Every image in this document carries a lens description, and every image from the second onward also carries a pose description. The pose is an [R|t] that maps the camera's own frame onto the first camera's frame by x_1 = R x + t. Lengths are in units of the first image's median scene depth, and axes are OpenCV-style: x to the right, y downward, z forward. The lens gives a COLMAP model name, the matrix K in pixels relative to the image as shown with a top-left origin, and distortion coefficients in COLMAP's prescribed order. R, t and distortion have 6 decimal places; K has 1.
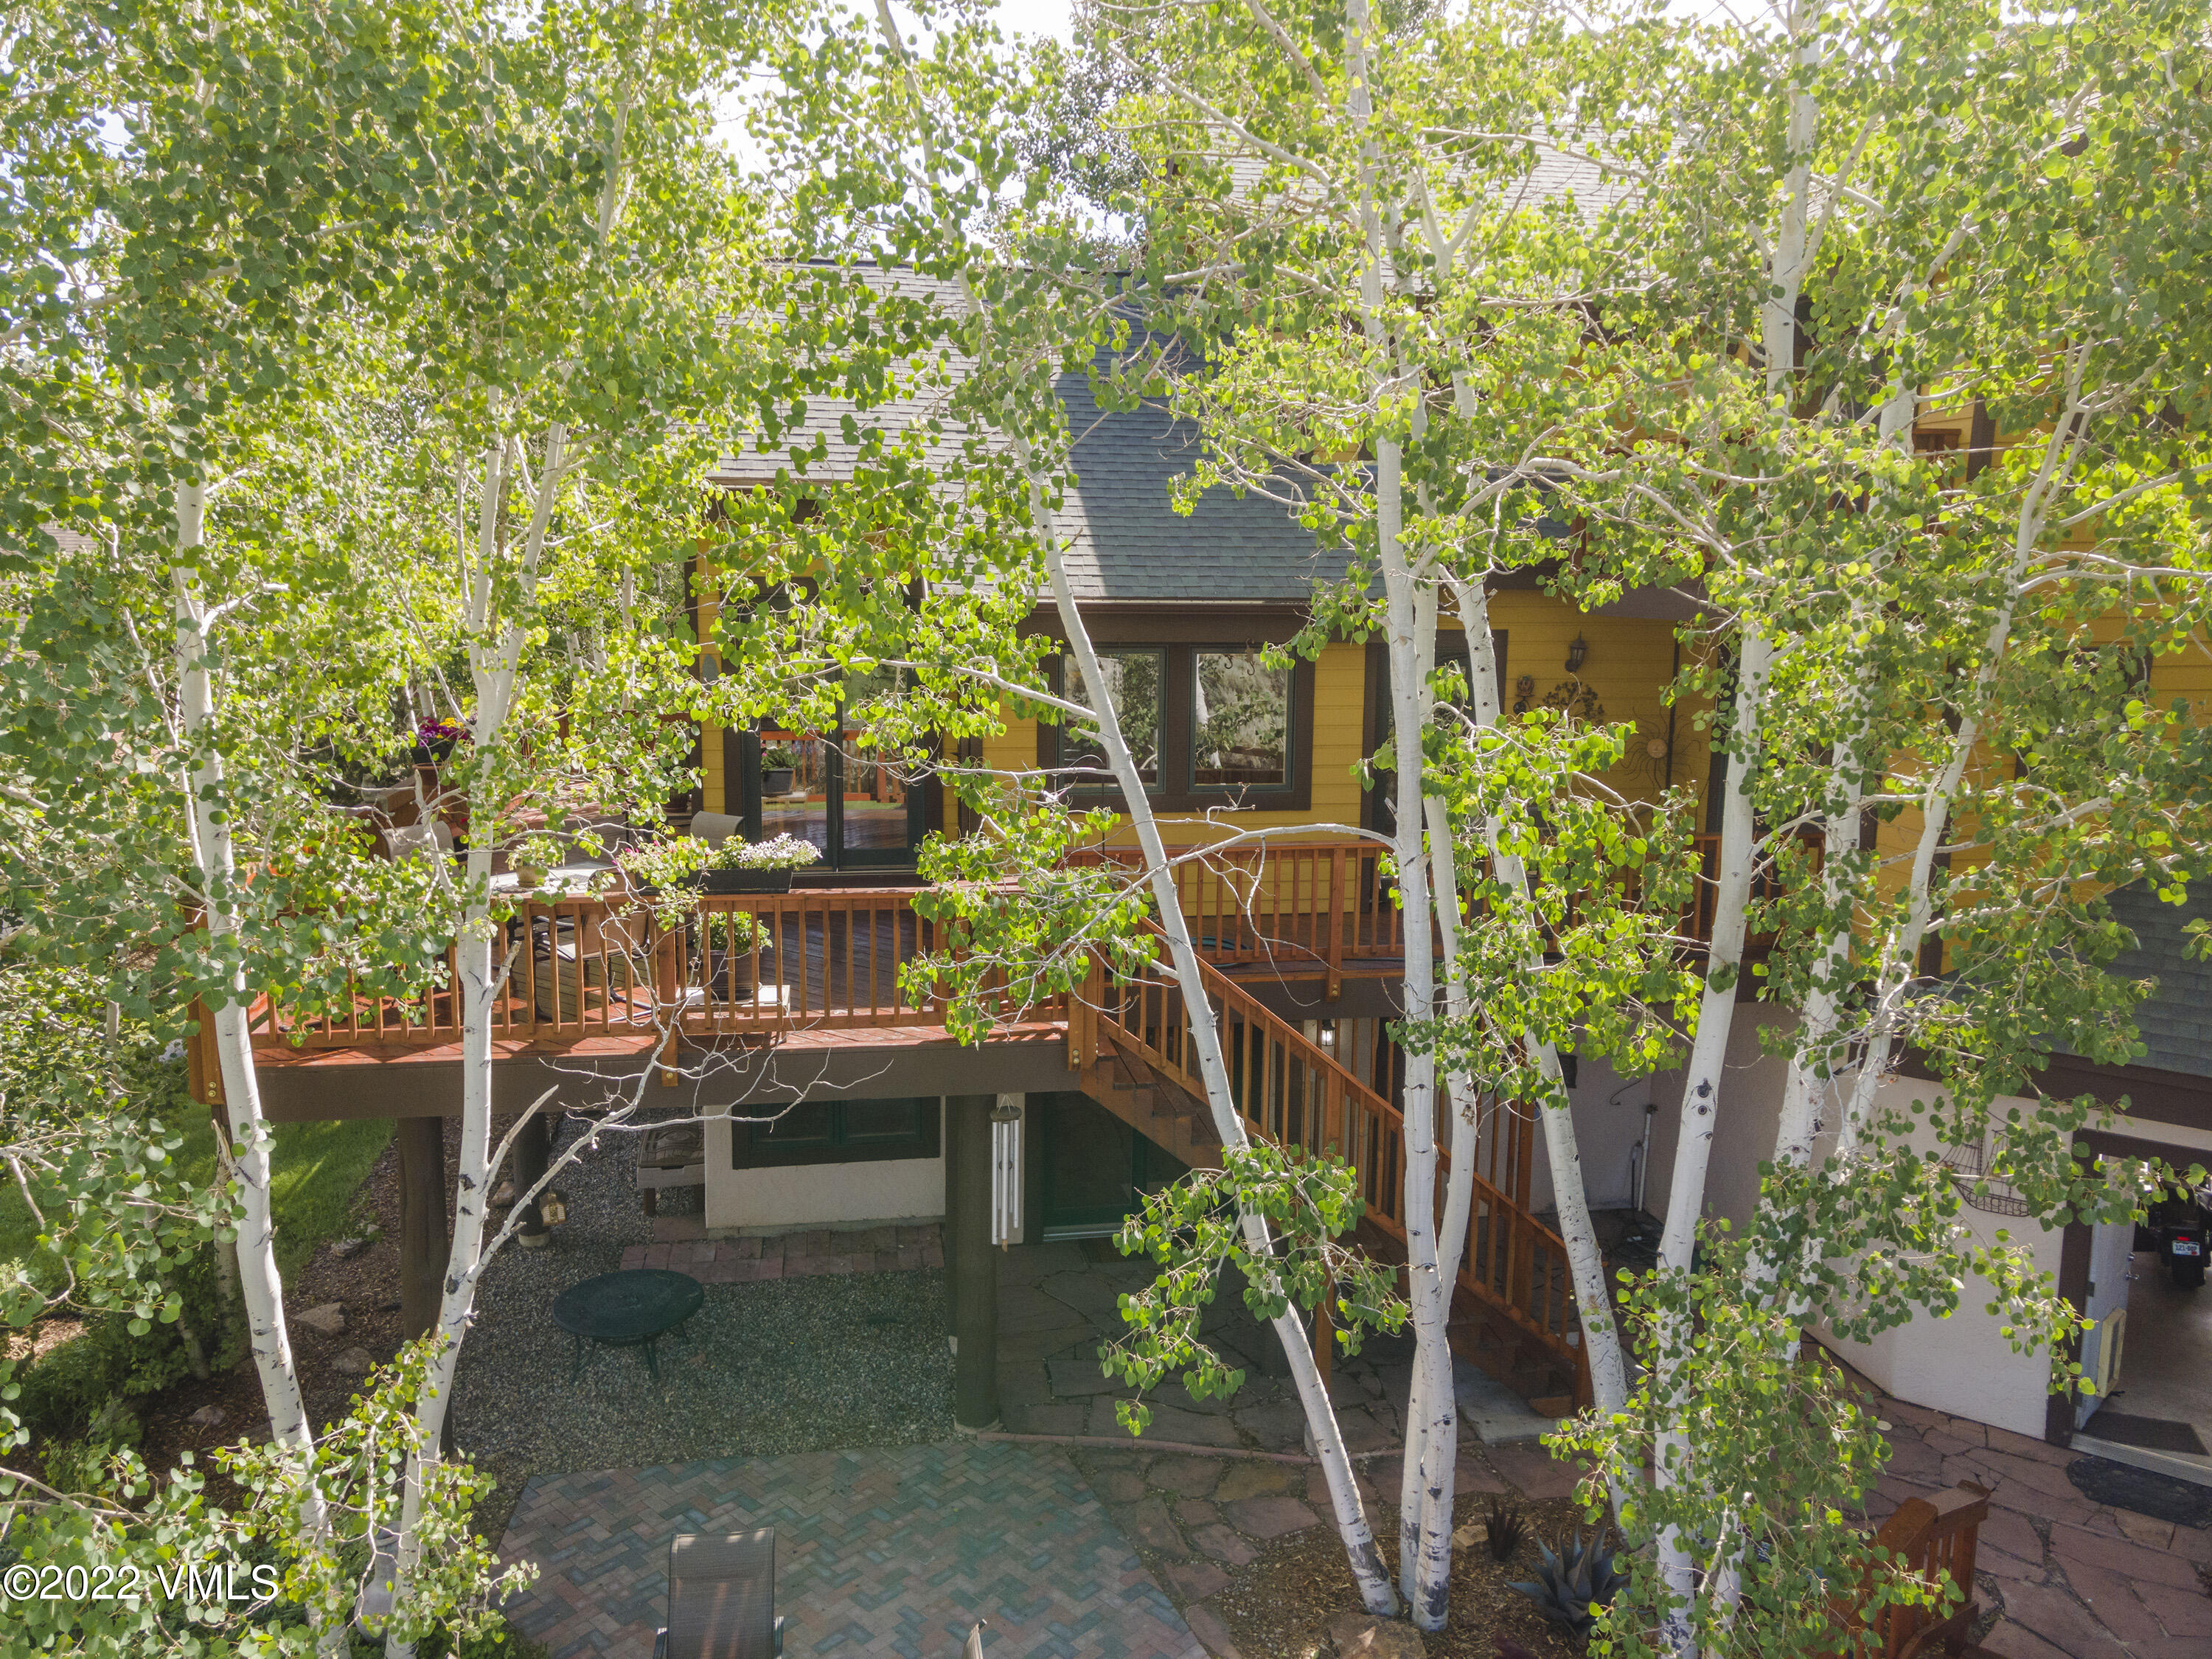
lens RADIAL K [[1602.7, 0, 1107.9], [0, 1602.7, 827.8], [0, 0, 1]] dist [0.039325, 0.012359]
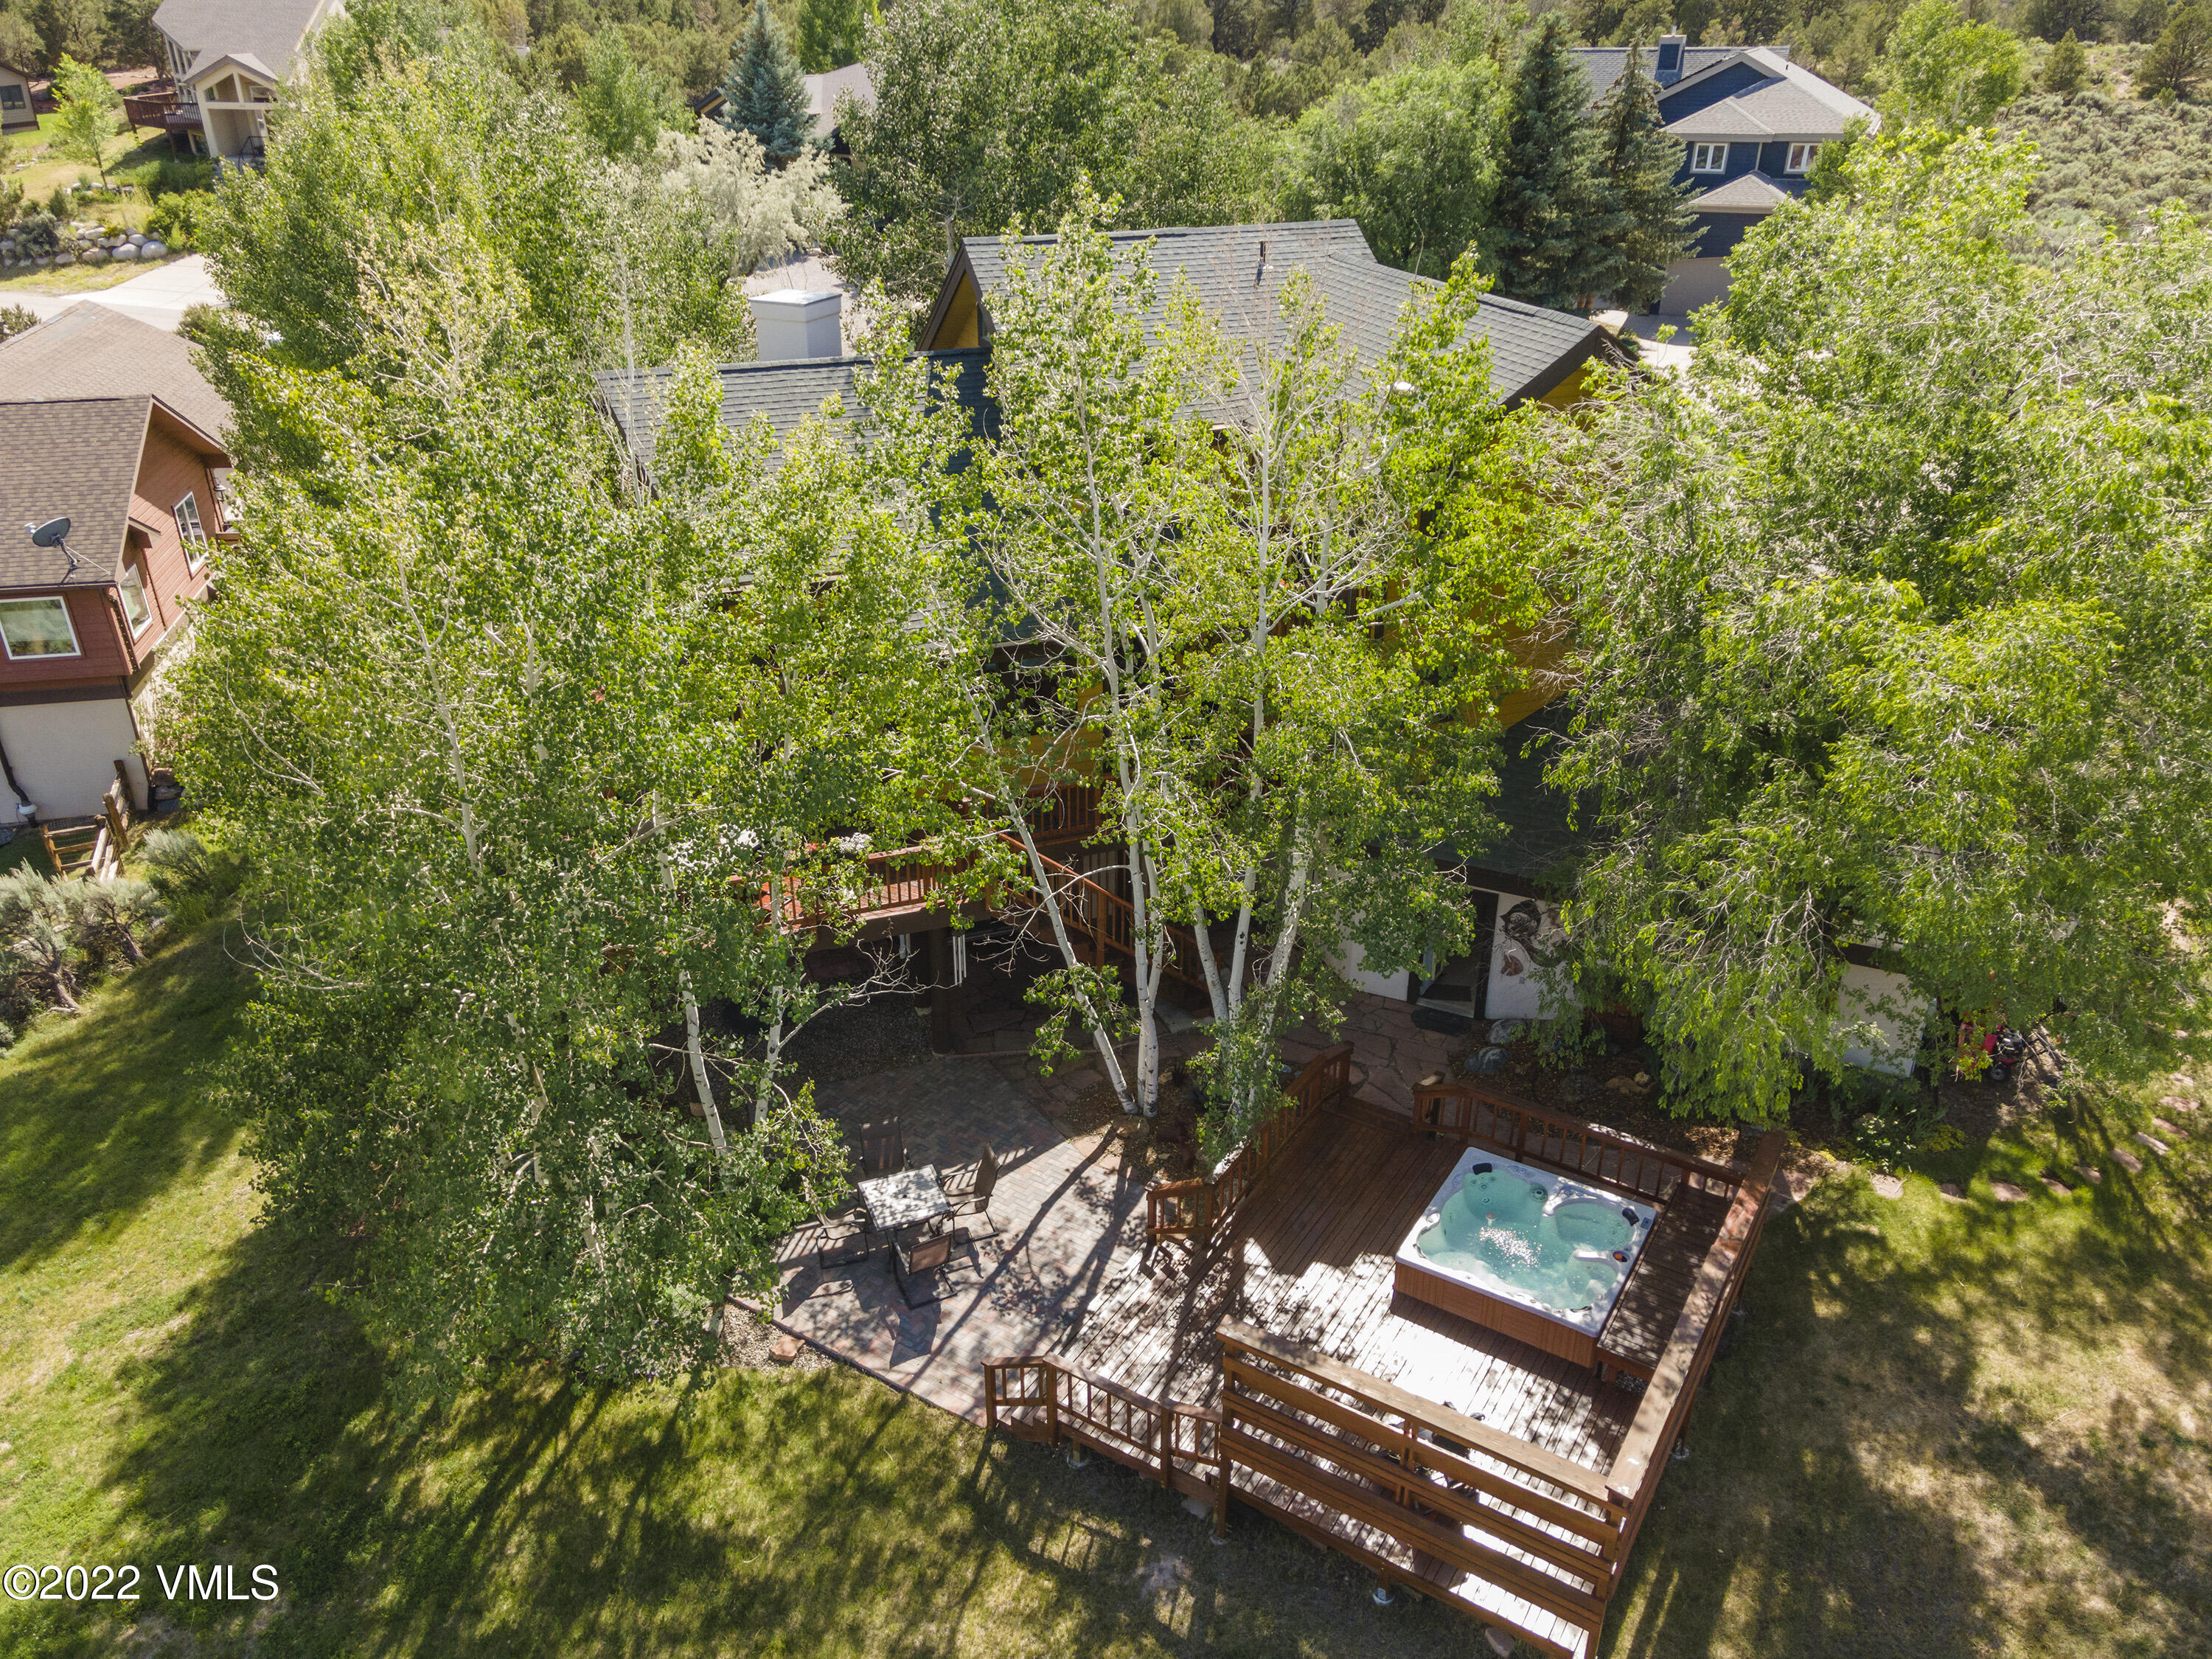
lens RADIAL K [[1583.4, 0, 1106.6], [0, 1583.4, 829.3], [0, 0, 1]] dist [0.043059, 0.005420]
pose [[0.982007, -0.096145, 0.162535, -0.247522], [0.039905, 0.946905, 0.319028, -0.774930], [-0.184578, -0.306802, 0.933704, -1.246772]]
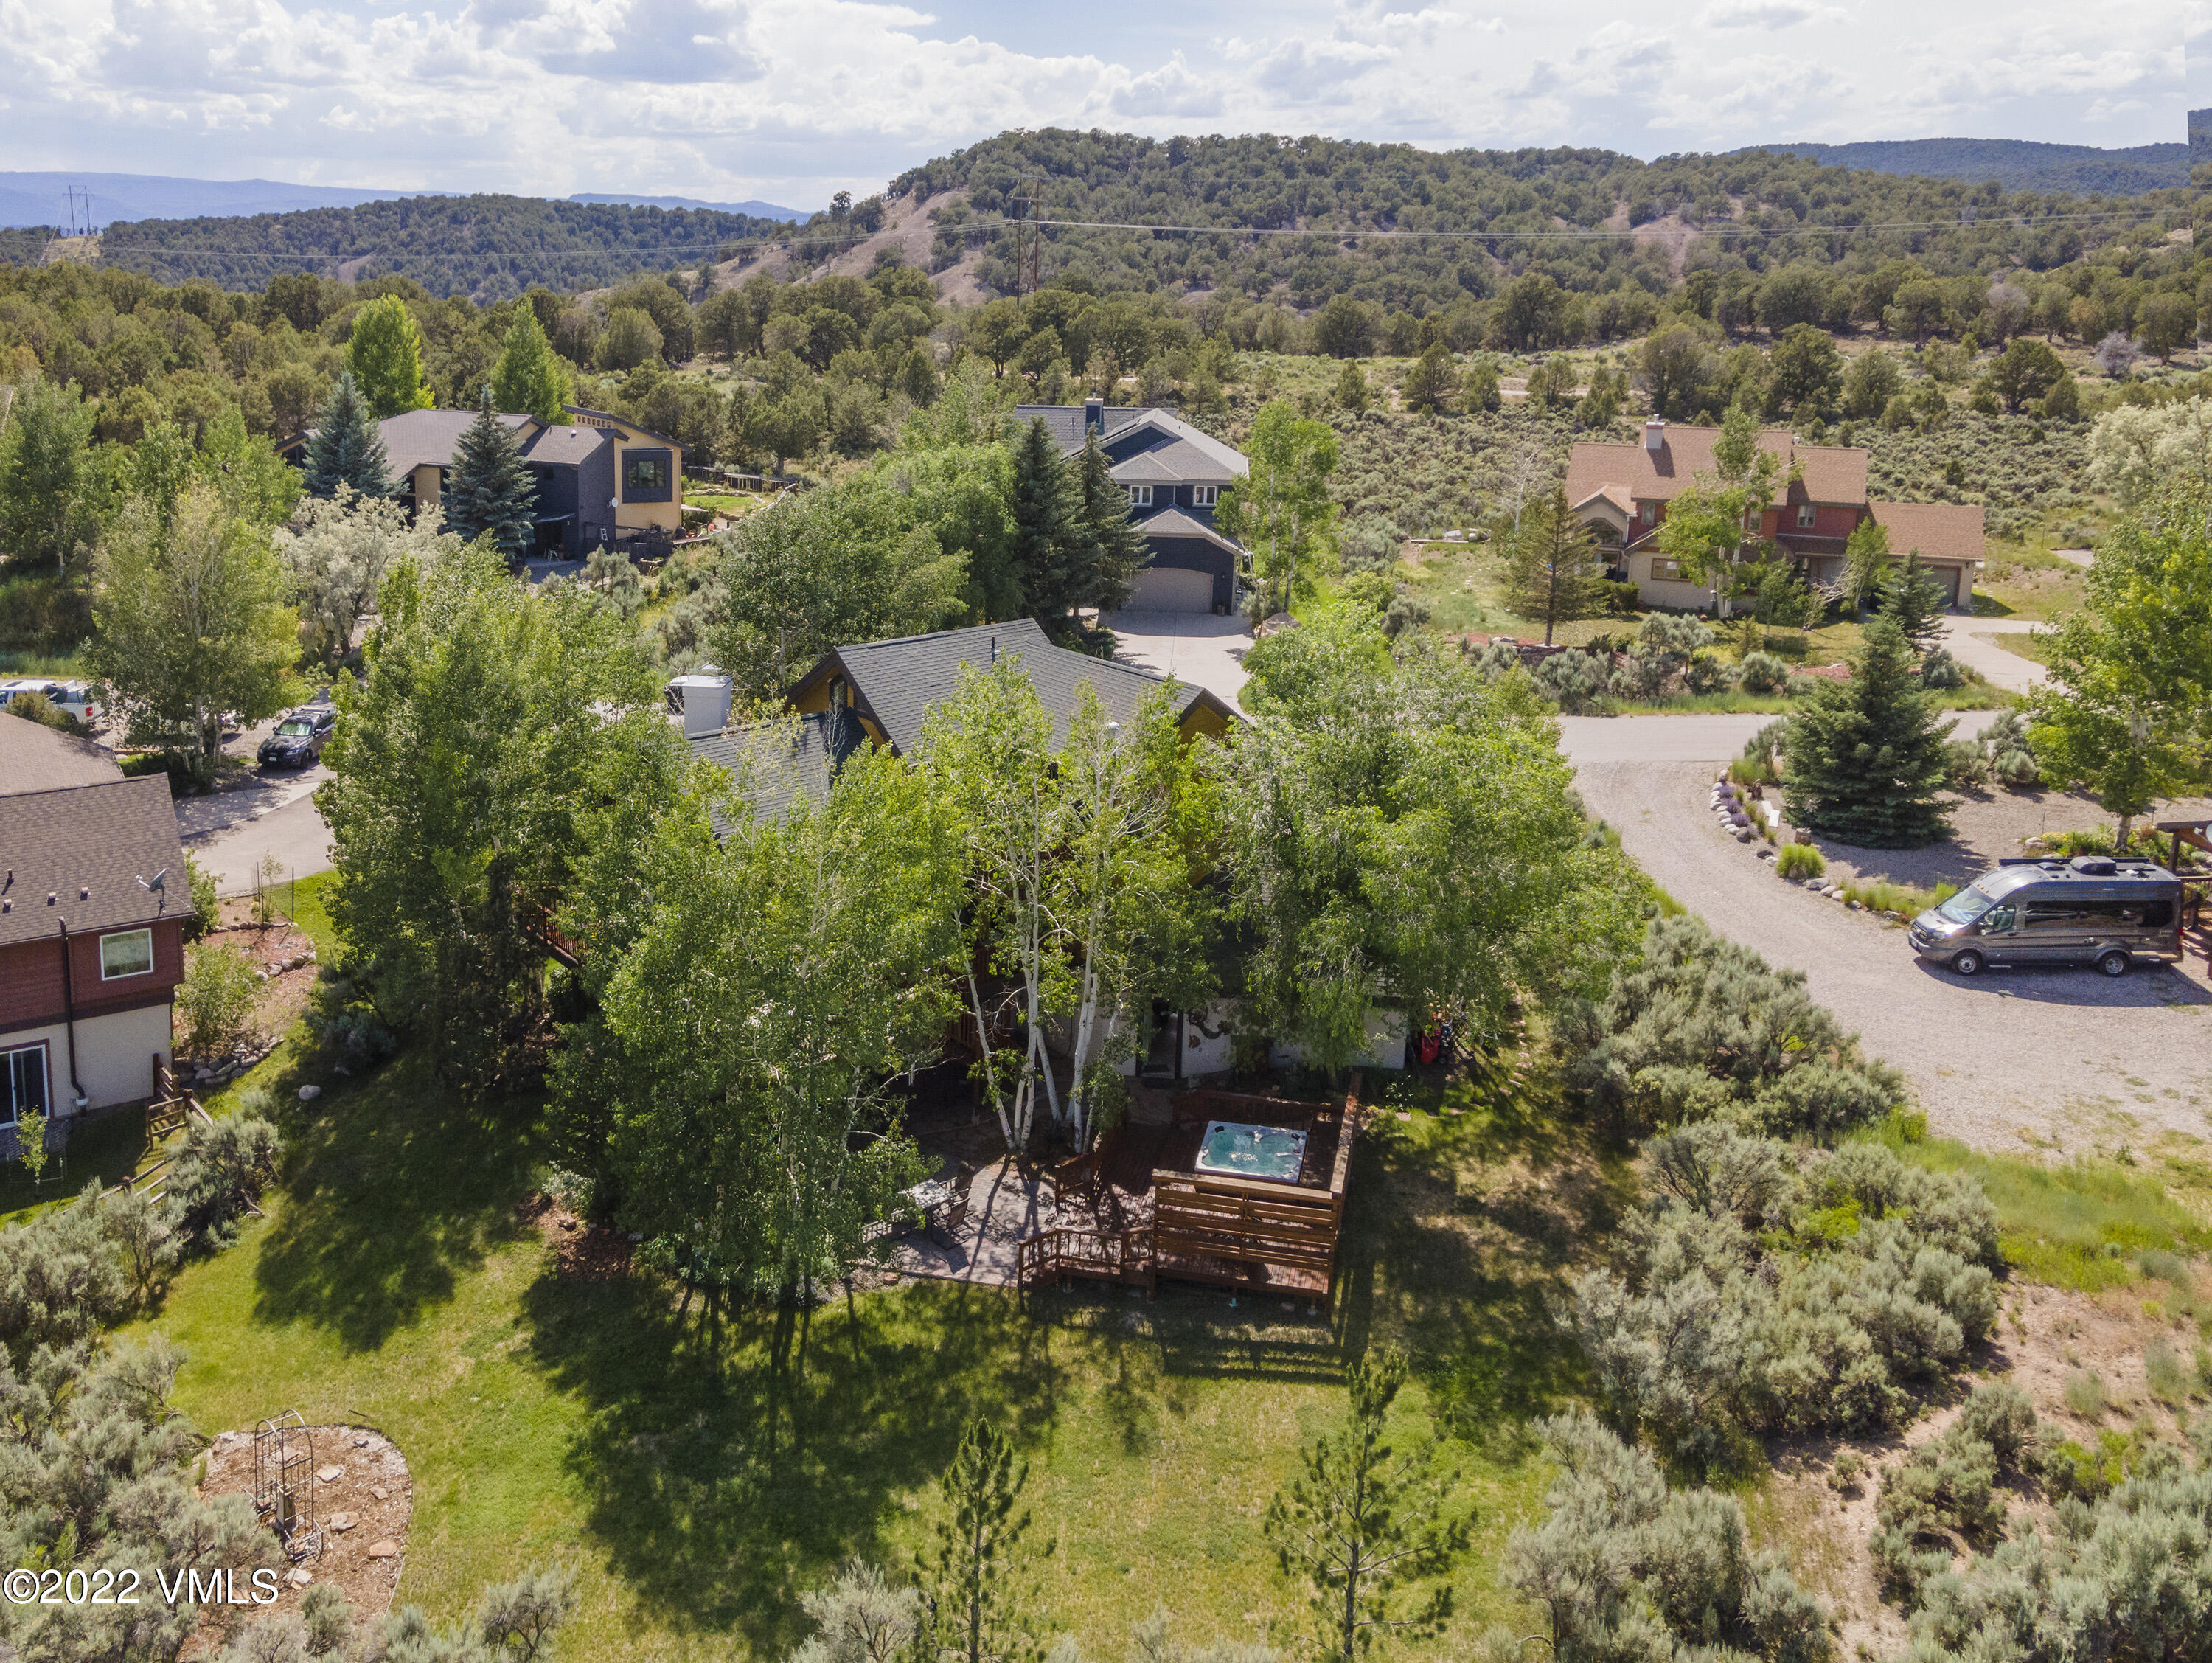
lens RADIAL K [[1811.7, 0, 1041.4], [0, 1811.7, 695.3], [0, 0, 1]] dist [-0.006218, 0.105552]
pose [[0.867576, -0.117828, 0.483143, -2.125303], [0.070026, 0.990791, 0.115887, -1.374408], [-0.492349, -0.066708, 0.867838, -3.413249]]
